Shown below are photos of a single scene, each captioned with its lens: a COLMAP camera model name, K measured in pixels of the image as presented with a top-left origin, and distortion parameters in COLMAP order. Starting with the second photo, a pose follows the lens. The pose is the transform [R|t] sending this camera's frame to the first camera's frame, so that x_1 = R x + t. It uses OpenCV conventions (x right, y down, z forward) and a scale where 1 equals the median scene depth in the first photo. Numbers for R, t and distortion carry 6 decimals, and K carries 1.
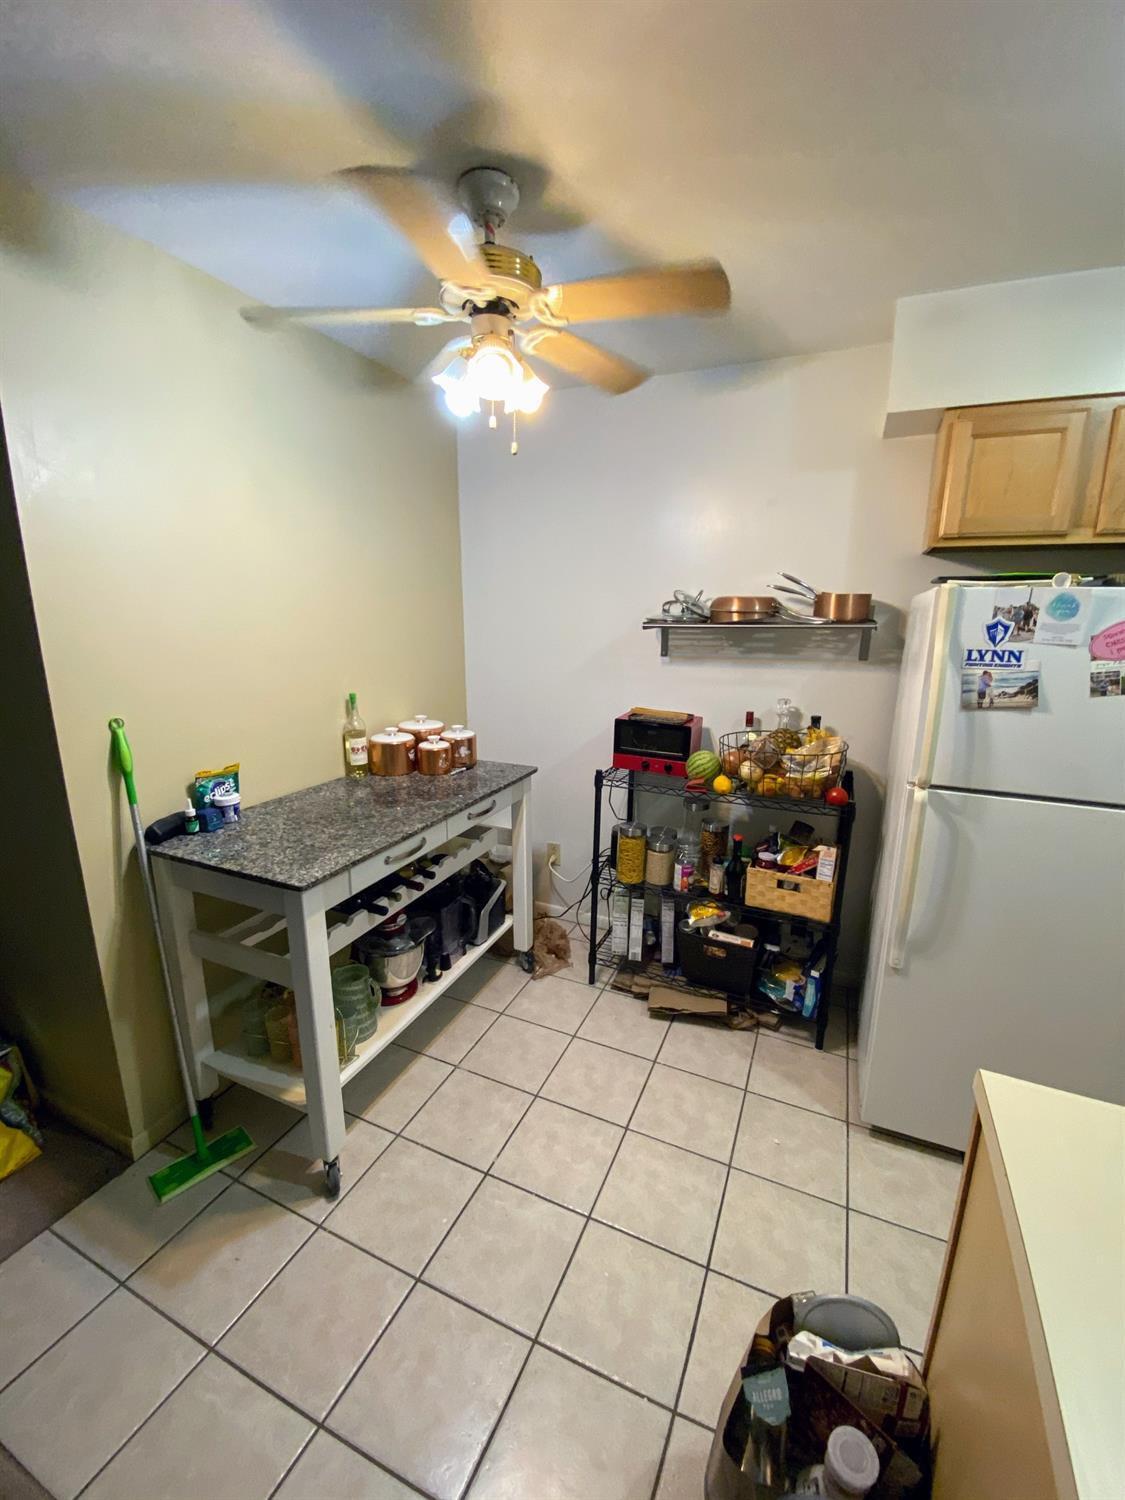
lens RADIAL K [[622.6, 0, 562.5], [0, 622.6, 750.0], [0, 0, 1]] dist [0.018173, -0.017794]
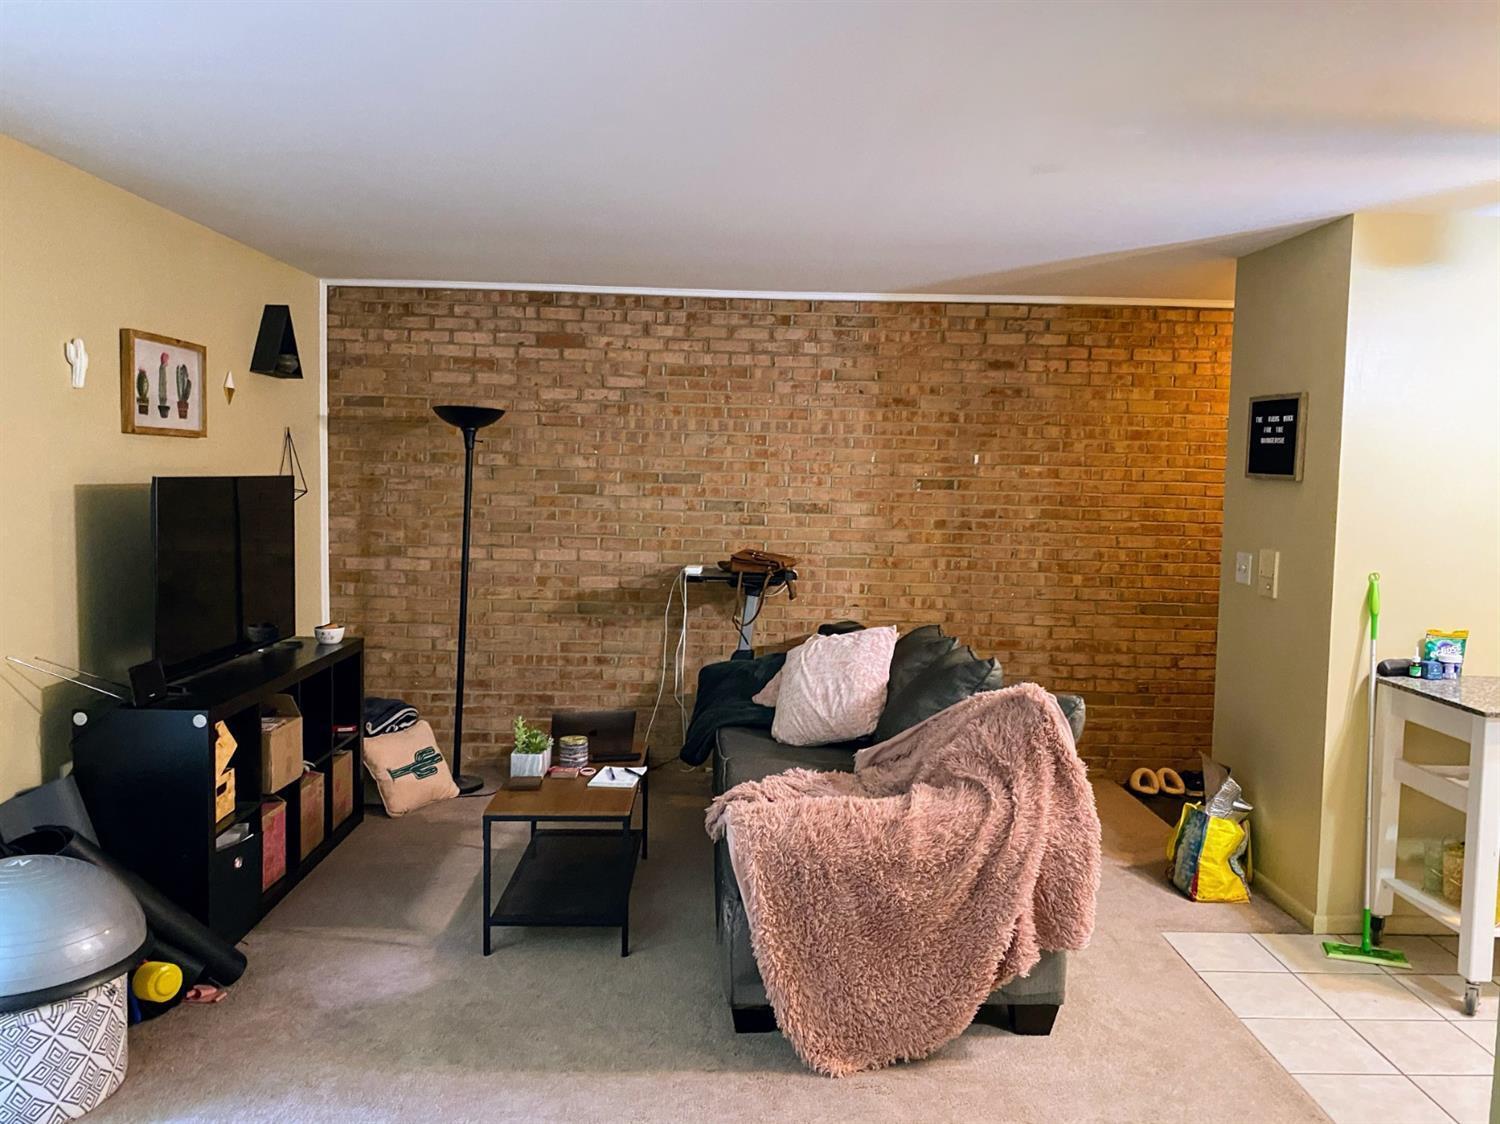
lens RADIAL K [[1166.6, 0, 750.0], [0, 1166.6, 562.0], [0, 0, 1]] dist [-0.002361, -0.003086]
pose [[0.436857, 0.072911, -0.896571, 1.013750], [-0.215393, 0.976193, -0.025565, 0.308054], [0.873363, 0.204284, 0.442161, -1.379727]]
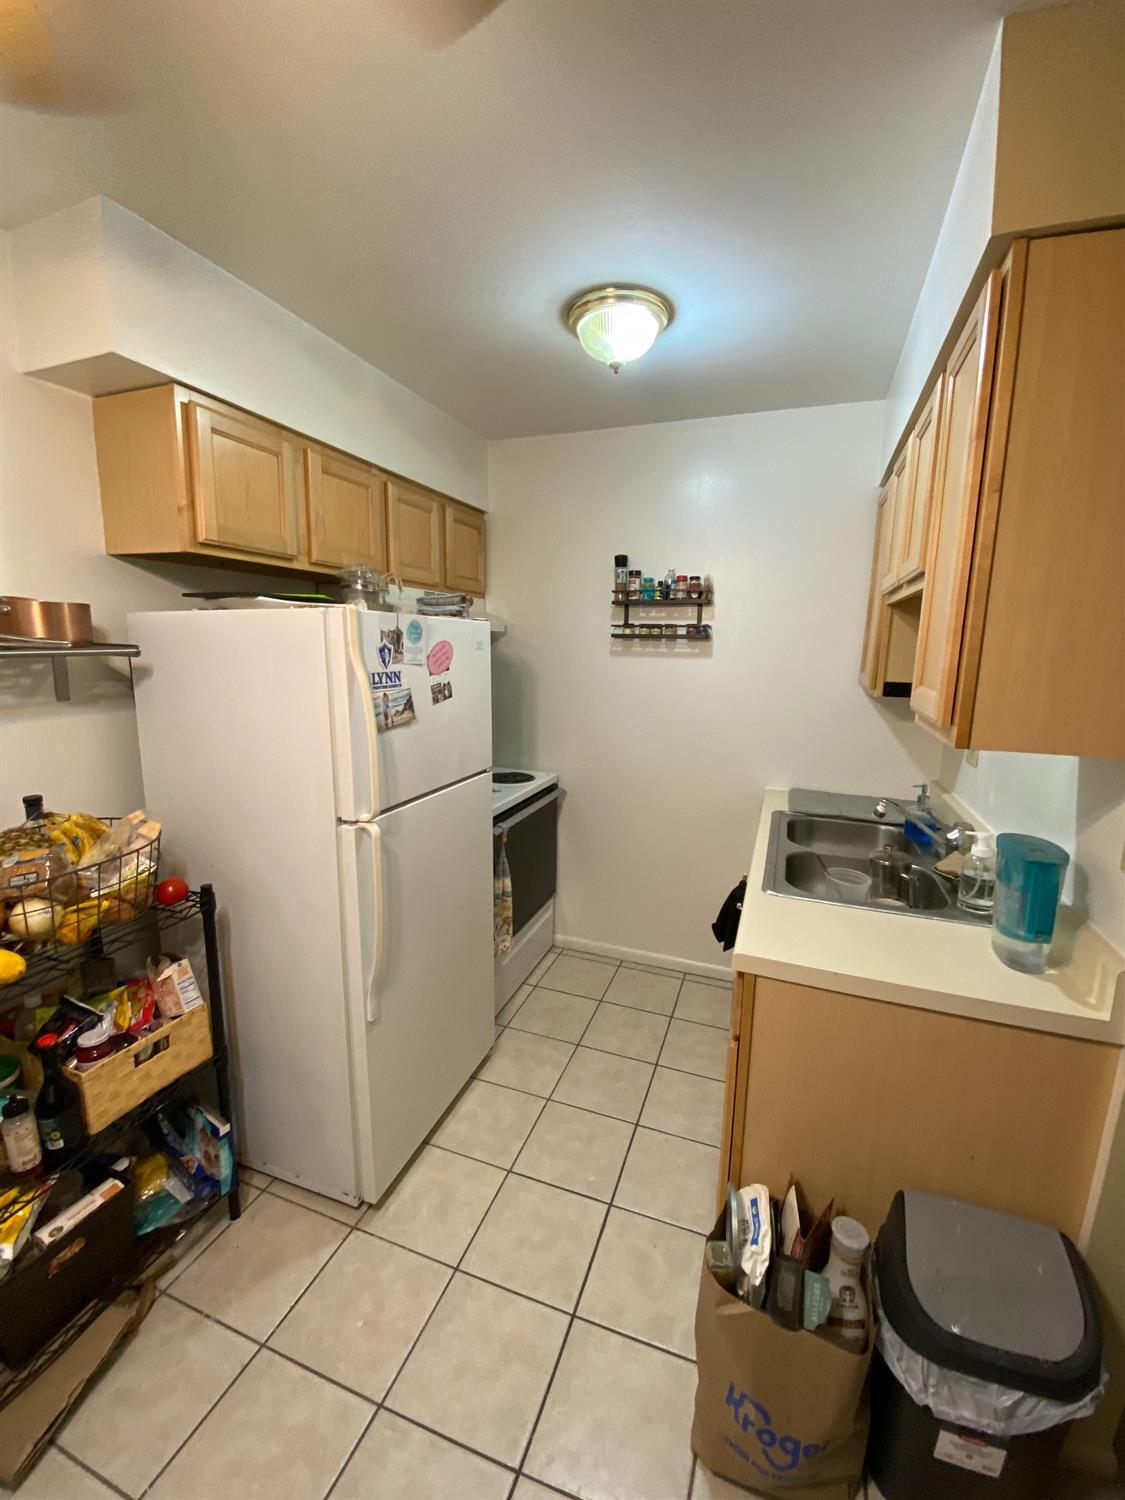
lens RADIAL K [[622.6, 0, 562.5], [0, 622.6, 750.0], [0, 0, 1]] dist [0.018173, -0.017794]
pose [[-0.089911, -0.178276, 0.979864, -0.306505], [0.199720, 0.960637, 0.193104, -0.146697], [-0.975719, 0.213061, -0.050766, 0.658533]]
